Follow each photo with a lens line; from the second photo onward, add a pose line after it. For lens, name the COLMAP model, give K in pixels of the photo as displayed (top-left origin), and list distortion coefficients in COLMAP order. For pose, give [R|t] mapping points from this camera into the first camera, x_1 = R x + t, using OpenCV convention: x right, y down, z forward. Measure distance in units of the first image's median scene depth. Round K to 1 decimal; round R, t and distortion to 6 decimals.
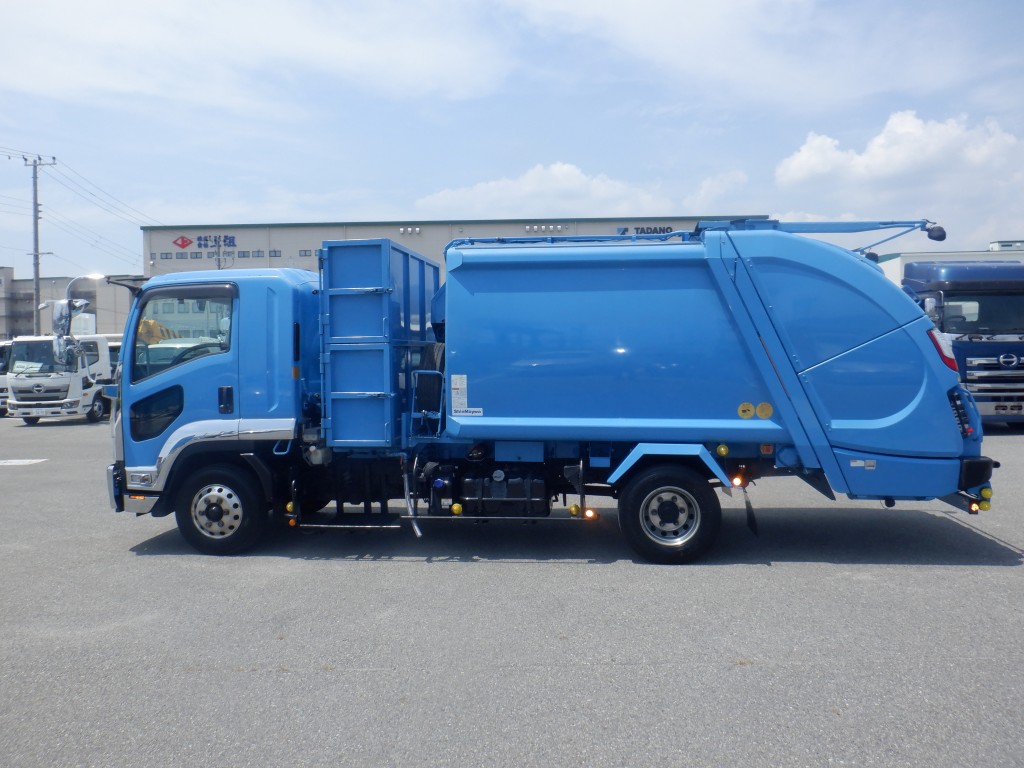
lens RADIAL K [[833.5, 0, 503.9], [0, 833.5, 378.7], [0, 0, 1]] dist [-0.023985, 0.000234]
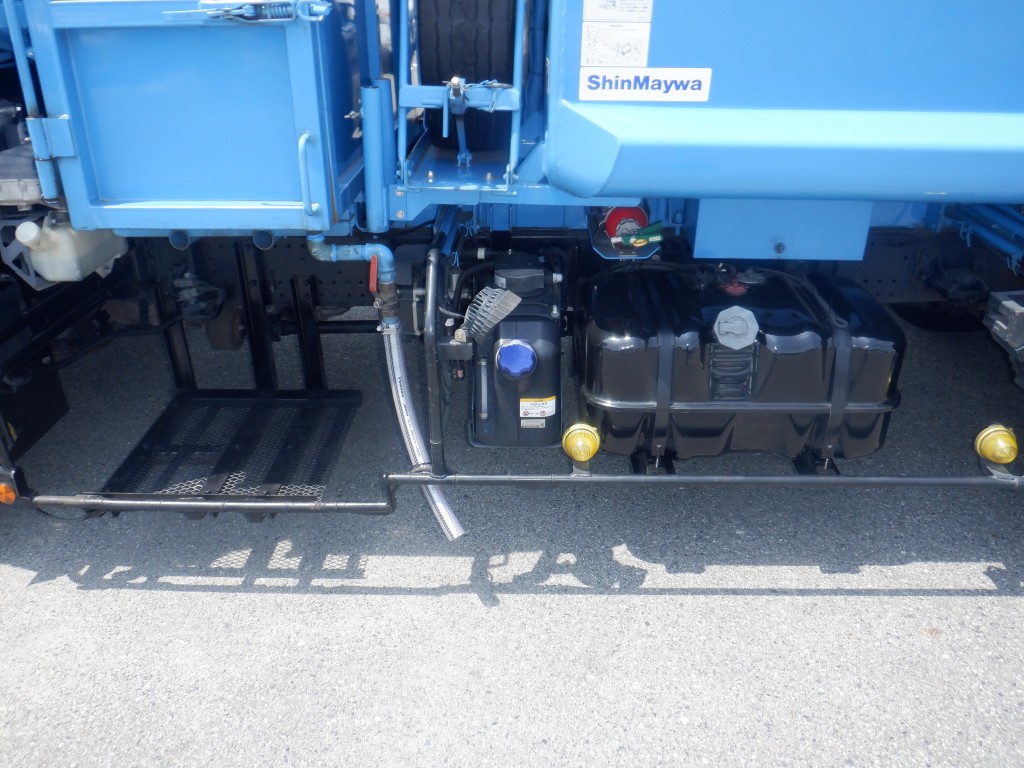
lens RADIAL K [[833.5, 0, 504.3], [0, 833.5, 381.3], [0, 0, 1]] dist [-0.023985, 0.000234]
pose [[0.995355, -0.038748, 0.088127, -0.107501], [-0.001772, 0.907893, 0.419199, 0.017138], [-0.096253, -0.417408, 0.903607, 0.752083]]
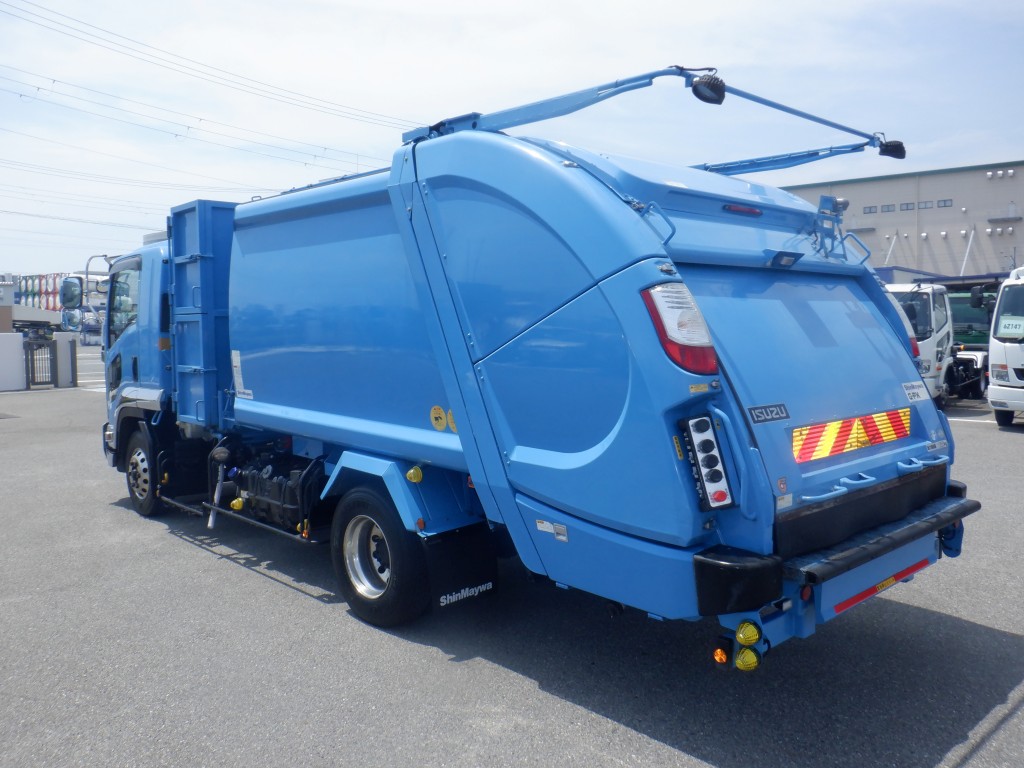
lens RADIAL K [[833.5, 0, 508.7], [0, 833.5, 378.3], [0, 0, 1]] dist [-0.023985, 0.000234]
pose [[0.767940, 0.048015, -0.638719, 0.714068], [-0.021547, 0.998558, 0.049160, -0.024597], [0.640159, -0.023989, 0.767868, 0.512915]]
